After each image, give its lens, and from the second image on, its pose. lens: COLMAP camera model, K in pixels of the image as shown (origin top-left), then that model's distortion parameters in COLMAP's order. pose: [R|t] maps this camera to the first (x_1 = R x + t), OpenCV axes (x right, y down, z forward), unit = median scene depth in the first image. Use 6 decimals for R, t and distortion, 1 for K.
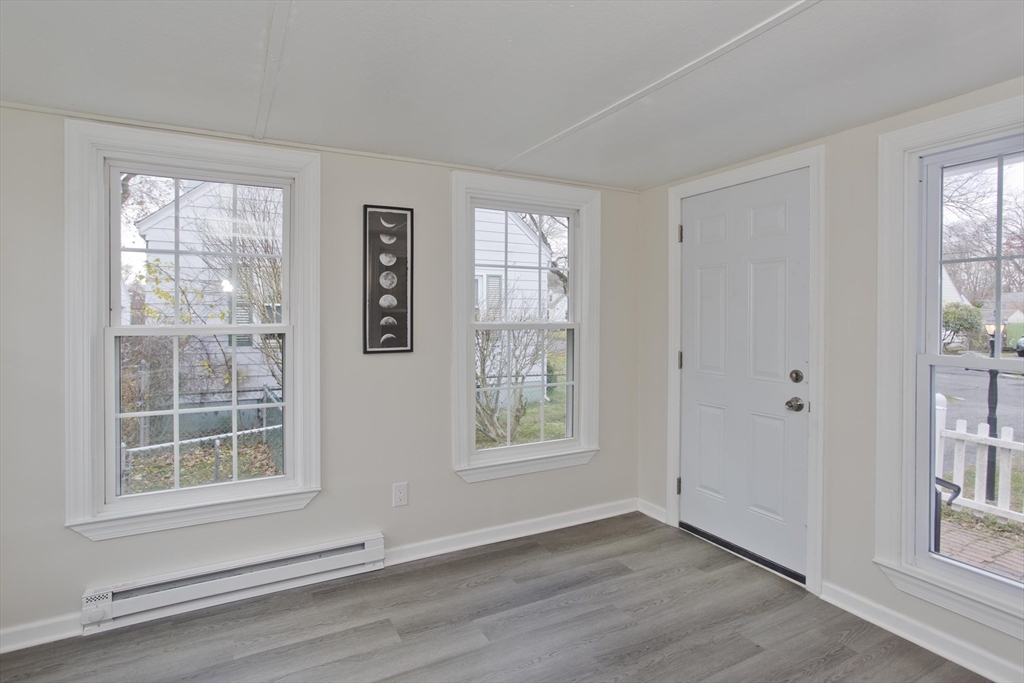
lens RADIAL K [[503.5, 0, 510.1], [0, 503.5, 323.7], [0, 0, 1]] dist [-0.020952, 0.001081]
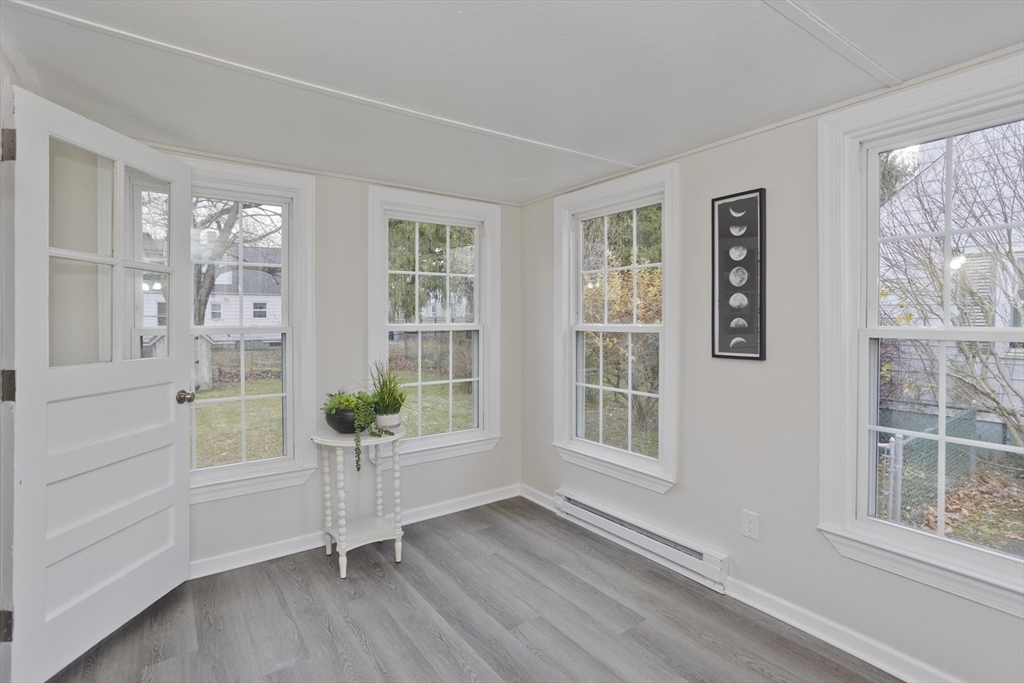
lens RADIAL K [[508.9, 0, 510.5], [0, 508.9, 326.2], [0, 0, 1]] dist [-0.002706, 0.000869]
pose [[0.137875, 0.018534, -0.990276, 0.594782], [-0.006342, 0.999821, 0.017830, -0.013023], [0.990429, 0.003822, 0.137968, 0.482592]]
